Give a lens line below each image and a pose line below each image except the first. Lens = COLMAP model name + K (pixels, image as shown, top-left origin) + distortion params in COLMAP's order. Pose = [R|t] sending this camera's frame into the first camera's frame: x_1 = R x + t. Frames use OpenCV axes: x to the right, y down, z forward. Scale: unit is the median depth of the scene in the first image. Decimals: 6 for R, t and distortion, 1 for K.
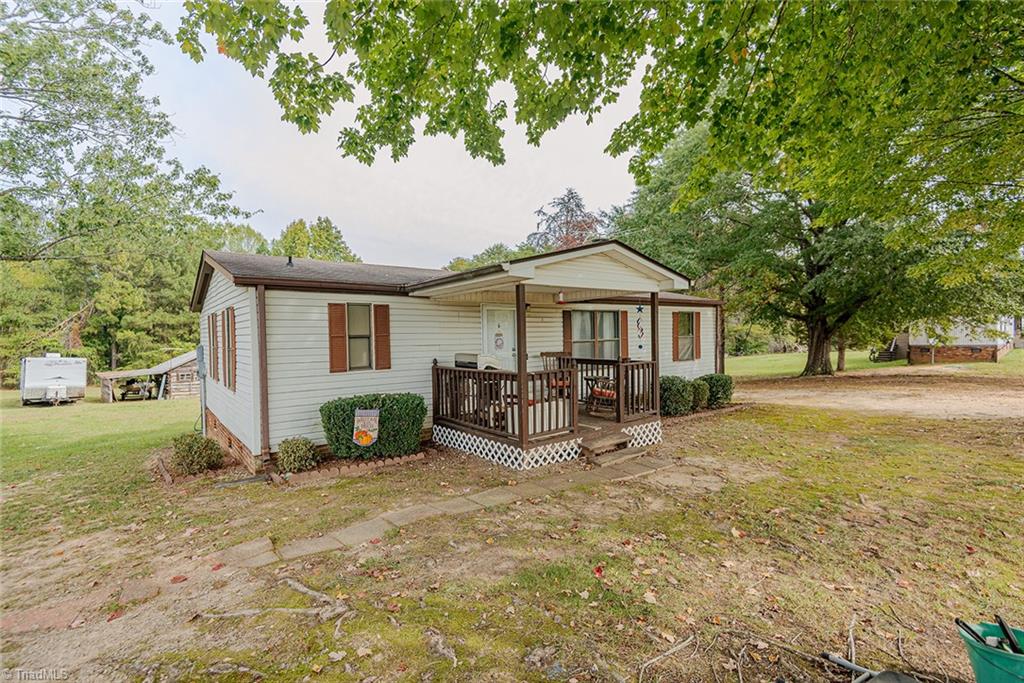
lens RADIAL K [[464.1, 0, 515.6], [0, 464.1, 332.9], [0, 0, 1]] dist [0.003814, -0.005330]
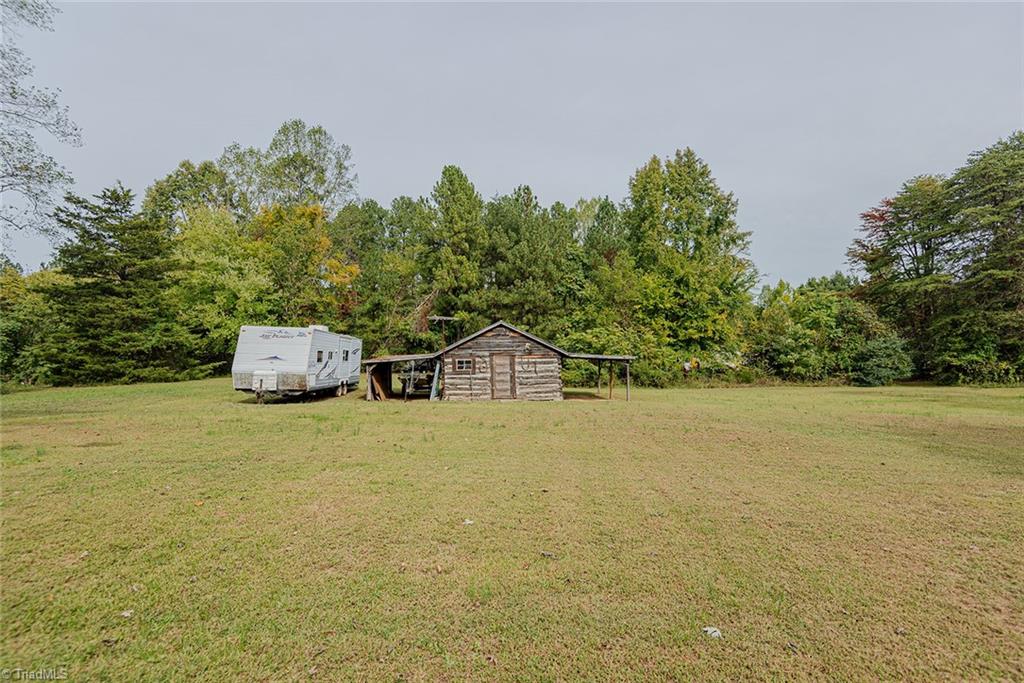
lens RADIAL K [[464.1, 0, 514.7], [0, 464.1, 341.7], [0, 0, 1]] dist [0.003814, -0.005330]
pose [[0.738253, 0.000316, -0.674524, -0.182614], [0.012365, 0.999826, 0.014001, 0.040070], [0.674410, -0.018677, 0.738120, 0.425349]]
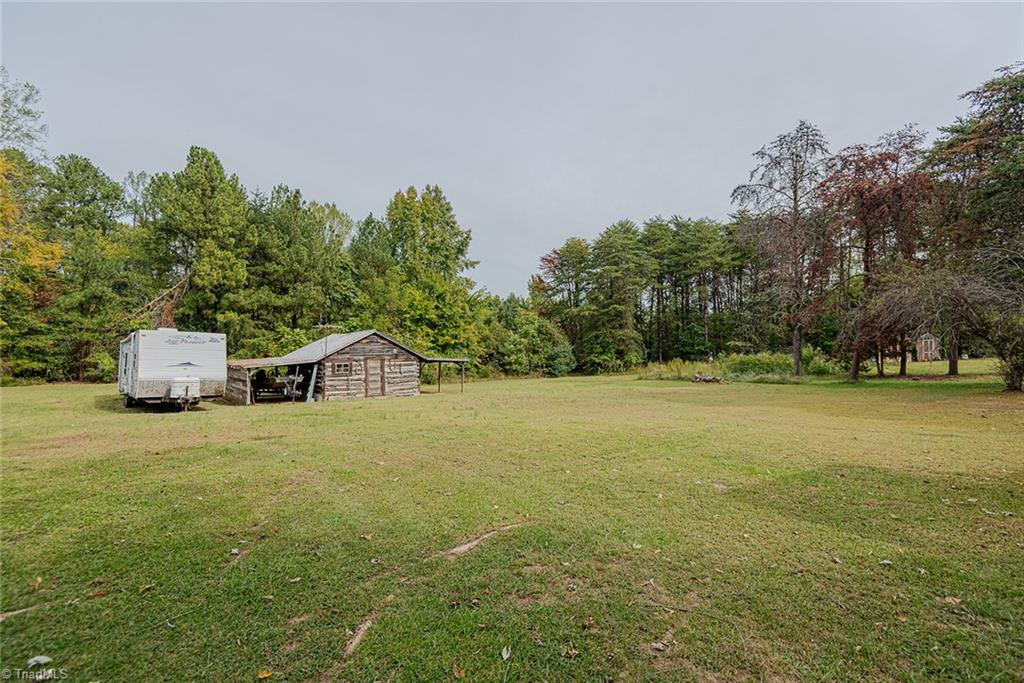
lens RADIAL K [[464.1, 0, 508.2], [0, 464.1, 331.8], [0, 0, 1]] dist [0.003814, -0.005330]
pose [[0.996845, 0.008755, -0.078886, -0.294646], [-0.009542, 0.999908, -0.009606, 0.032231], [0.078795, 0.010328, 0.996837, 0.242224]]
